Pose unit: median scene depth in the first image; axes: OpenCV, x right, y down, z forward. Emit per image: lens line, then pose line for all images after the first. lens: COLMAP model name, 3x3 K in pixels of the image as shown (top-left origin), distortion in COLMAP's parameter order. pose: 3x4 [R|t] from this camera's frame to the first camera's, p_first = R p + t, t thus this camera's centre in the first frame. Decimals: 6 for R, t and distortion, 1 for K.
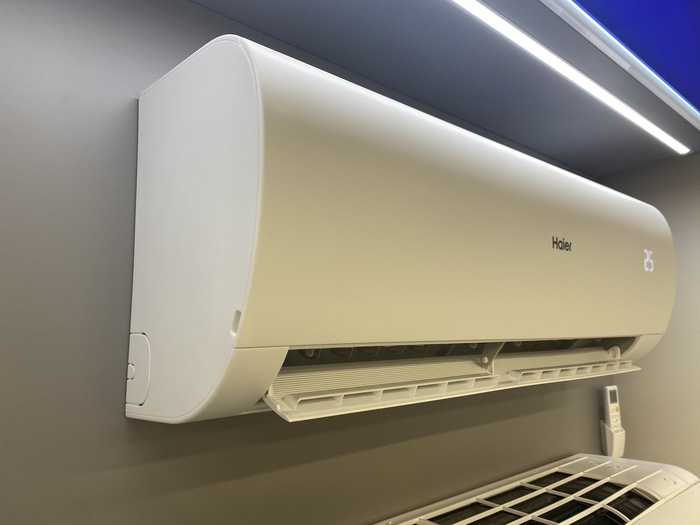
lens RADIAL K [[537.8, 0, 350.0], [0, 537.8, 262.5], [0, 0, 1]] dist [0.014520, -0.000107]
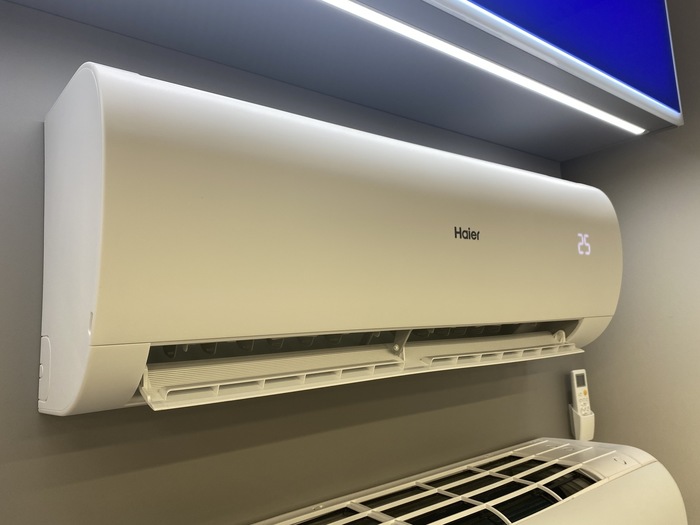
lens RADIAL K [[537.8, 0, 350.0], [0, 537.8, 262.5], [0, 0, 1]] dist [0.014520, -0.000107]
pose [[0.996978, -0.048781, -0.060465, 0.178400], [0.049227, 0.998770, 0.005914, 0.003405], [0.060102, -0.008873, 0.998153, -0.034063]]
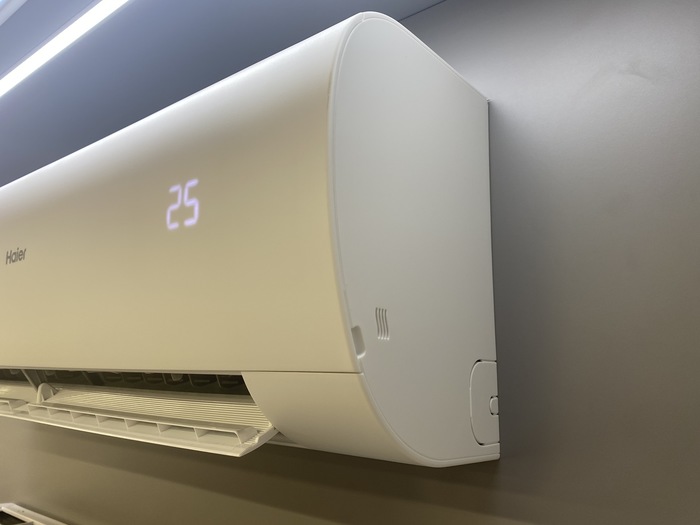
lens RADIAL K [[566.1, 0, 350.0], [0, 566.1, 262.5], [0, 0, 1]] dist [0.001463, -0.001316]
pose [[0.140843, -0.172554, -0.974879, 1.044137], [0.107557, 0.981533, -0.158193, 0.137044], [0.984172, -0.082575, 0.156801, 1.074500]]
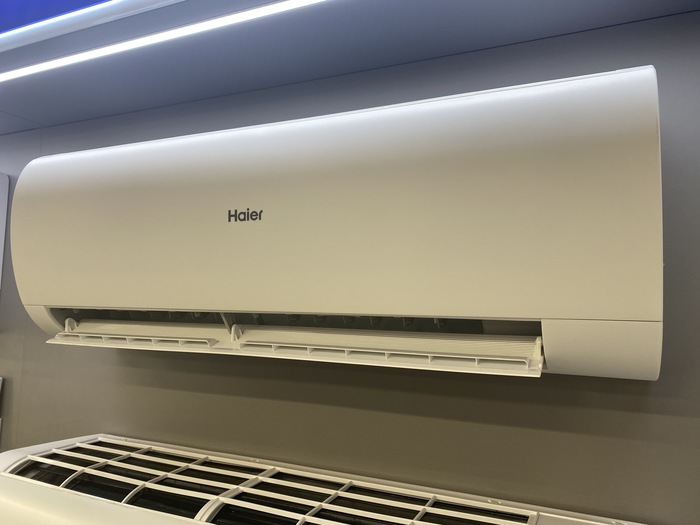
lens RADIAL K [[537.8, 0, 350.0], [0, 537.8, 262.5], [0, 0, 1]] dist [0.014520, -0.000107]
pose [[0.378642, -0.059897, -0.923603, 1.057962], [0.091575, 0.995432, -0.027013, 0.074113], [0.921002, -0.074351, 0.382397, 0.620387]]
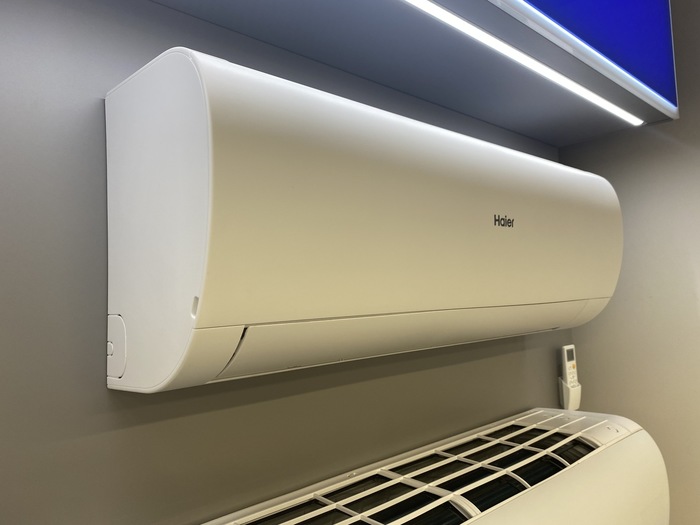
lens RADIAL K [[537.8, 0, 350.0], [0, 537.8, 262.5], [0, 0, 1]] dist [0.014520, -0.000107]
pose [[0.999557, -0.024240, 0.017285, 0.046588], [0.023033, 0.997494, 0.066904, -0.023792], [-0.018864, -0.066477, 0.997610, -0.070061]]
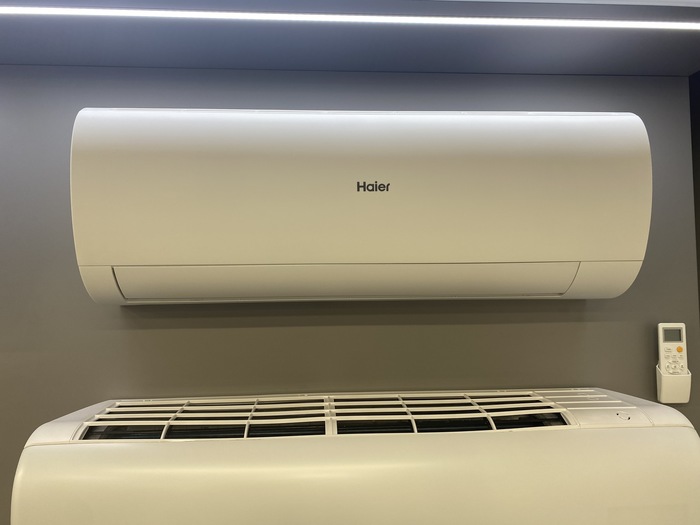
lens RADIAL K [[544.8, 0, 338.4], [0, 544.8, 258.8], [0, 0, 1]] dist [0.017275, 0.001460]
pose [[0.775047, -0.023826, -0.631455, 0.861146], [0.083160, 0.994444, 0.064548, 0.032903], [0.626408, -0.102540, 0.772722, -0.013511]]
